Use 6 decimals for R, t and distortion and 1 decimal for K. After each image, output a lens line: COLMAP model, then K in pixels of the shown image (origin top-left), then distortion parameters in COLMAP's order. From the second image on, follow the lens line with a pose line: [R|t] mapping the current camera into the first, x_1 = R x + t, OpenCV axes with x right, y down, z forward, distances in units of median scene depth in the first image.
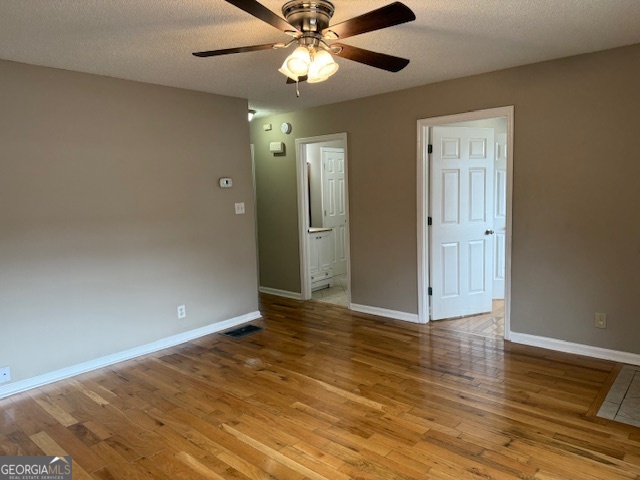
lens RADIAL K [[450.4, 0, 322.0], [0, 450.4, 240.9], [0, 0, 1]] dist [0.039960, -0.003361]
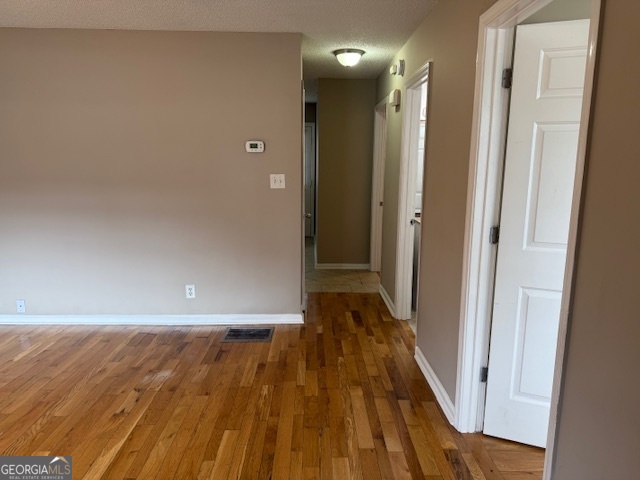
lens RADIAL K [[450.4, 0, 319.8], [0, 450.4, 239.9], [0, 0, 1]] dist [0.039960, -0.003361]
pose [[0.669837, 0.164922, -0.723961, 0.521232], [-0.115875, 0.986293, 0.117470, -0.083752], [0.733411, 0.005204, 0.679765, 0.609457]]
